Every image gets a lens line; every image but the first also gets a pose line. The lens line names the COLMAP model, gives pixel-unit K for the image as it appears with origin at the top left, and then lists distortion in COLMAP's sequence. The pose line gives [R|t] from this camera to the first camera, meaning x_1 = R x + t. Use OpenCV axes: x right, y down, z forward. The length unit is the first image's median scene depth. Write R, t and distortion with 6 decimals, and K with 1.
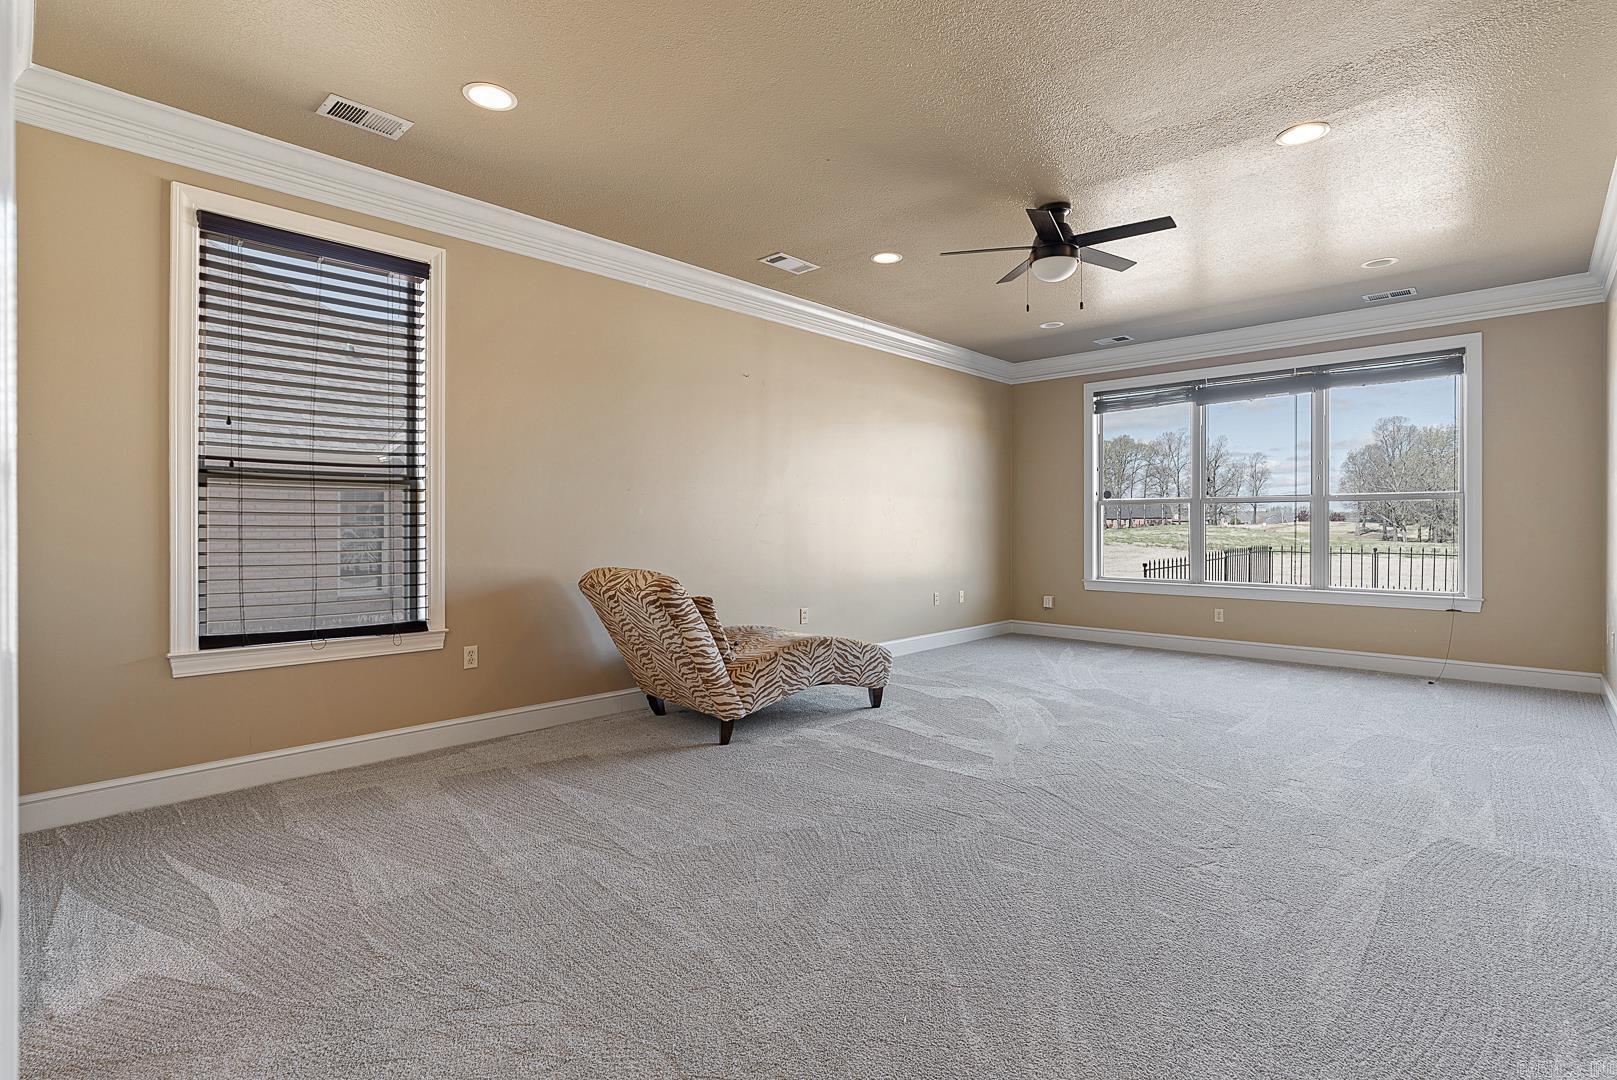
lens RADIAL K [[778.7, 0, 798.9], [0, 778.7, 519.5], [0, 0, 1]] dist [-0.006047, 0.001469]
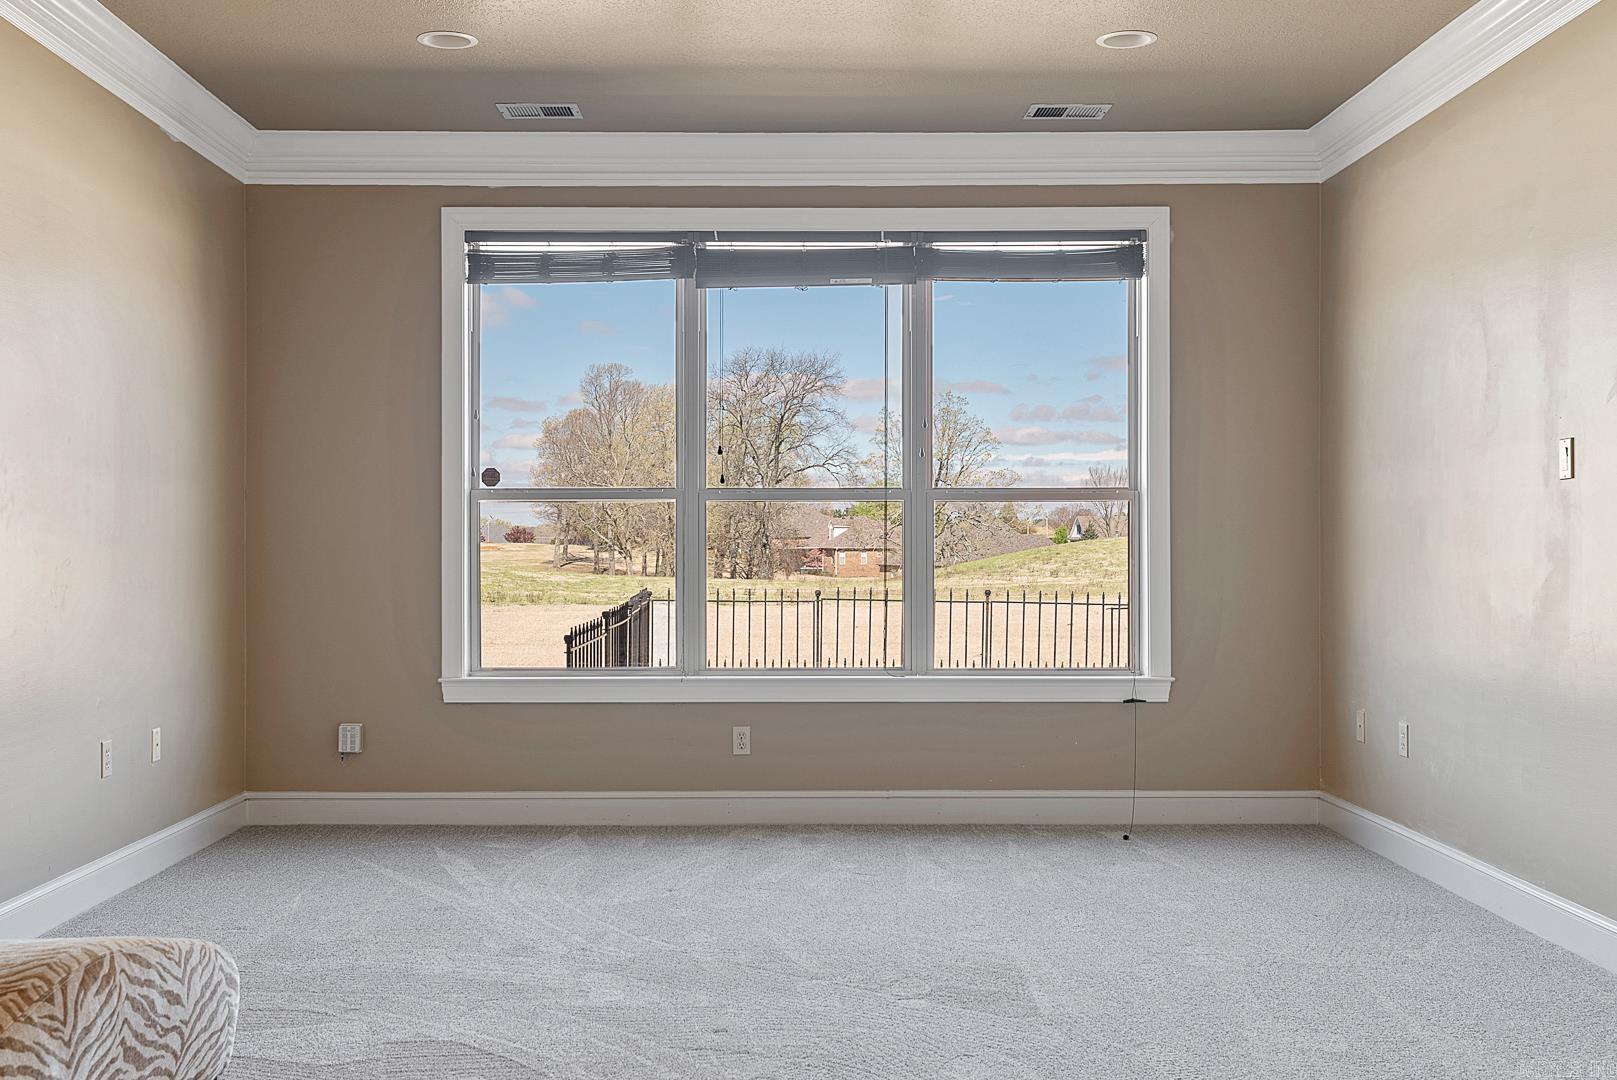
lens RADIAL K [[1652.2, 0, 799.1], [0, 1652.2, 544.7], [0, 0, 1]] dist [0.015899, 0.000000]
pose [[0.716414, 0.002356, 0.697672, -0.119604], [-0.005435, 0.999983, 0.002204, 0.002743], [-0.697655, -0.005370, 0.716414, 0.244958]]
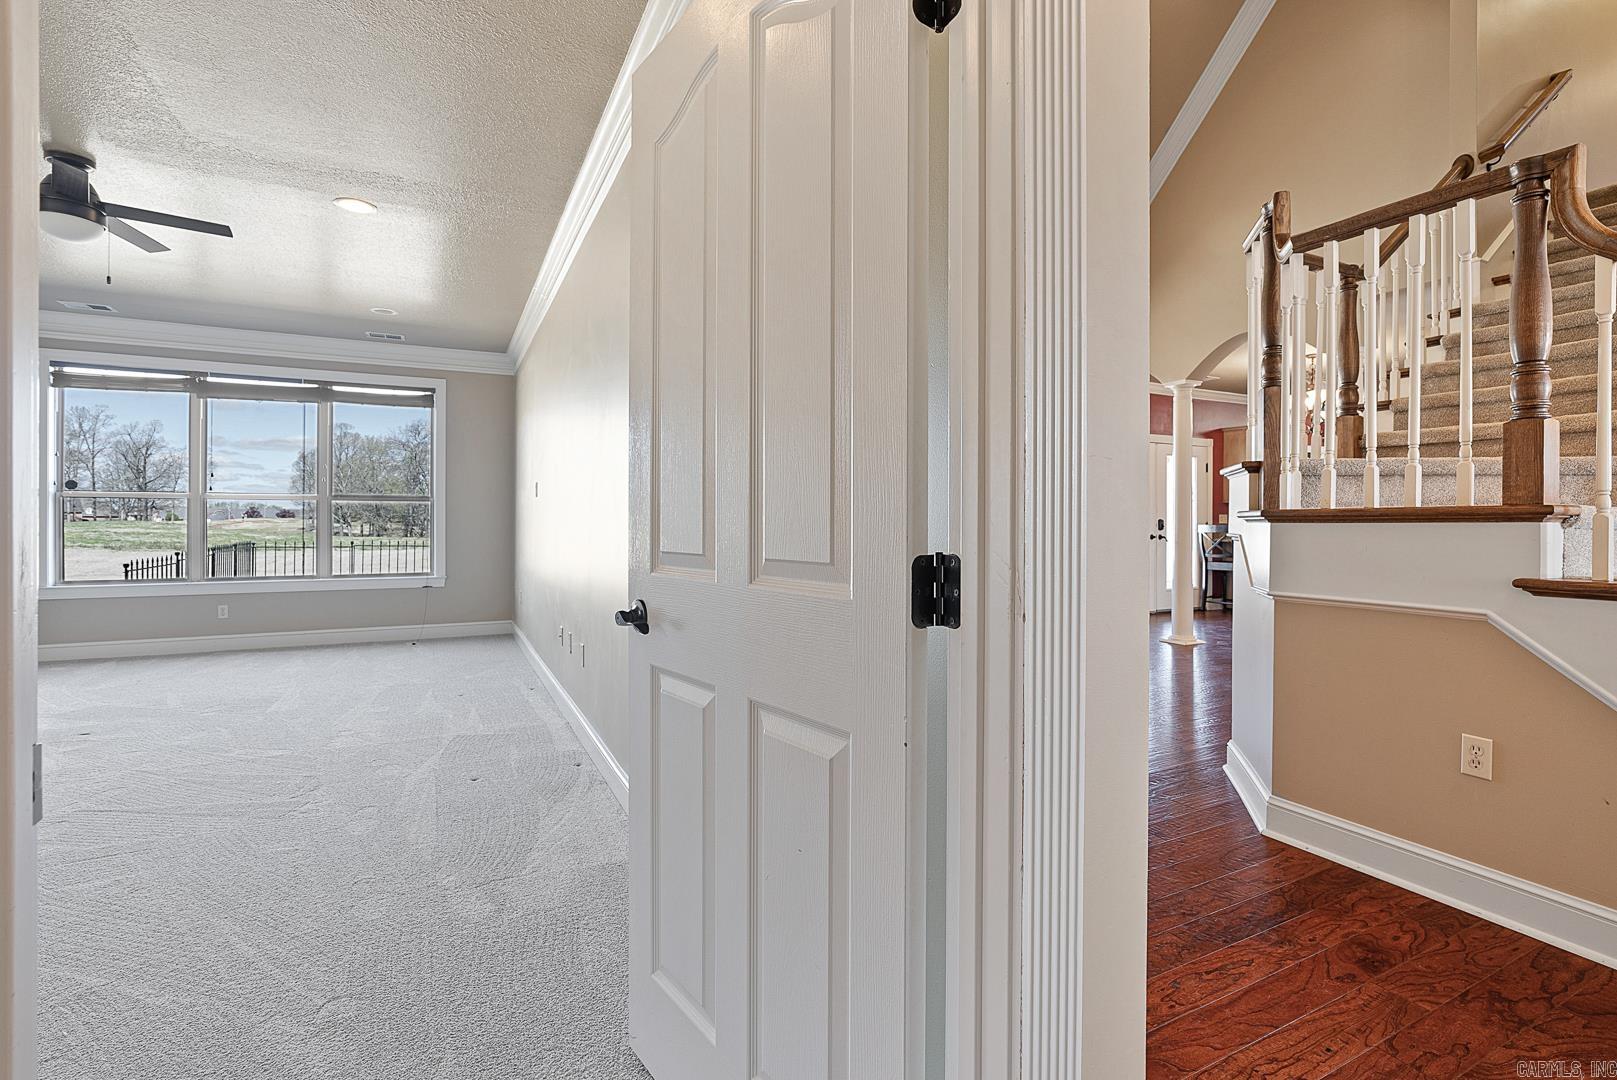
lens RADIAL K [[751.1, 0, 816.3], [0, 751.1, 524.7], [0, 0, 1]] dist [0.003030, 0.001825]
pose [[0.344439, -0.000662, 0.938809, -0.099207], [-0.009984, 0.999941, 0.004368, -0.000712], [-0.938756, -0.010878, 0.344412, -0.046378]]
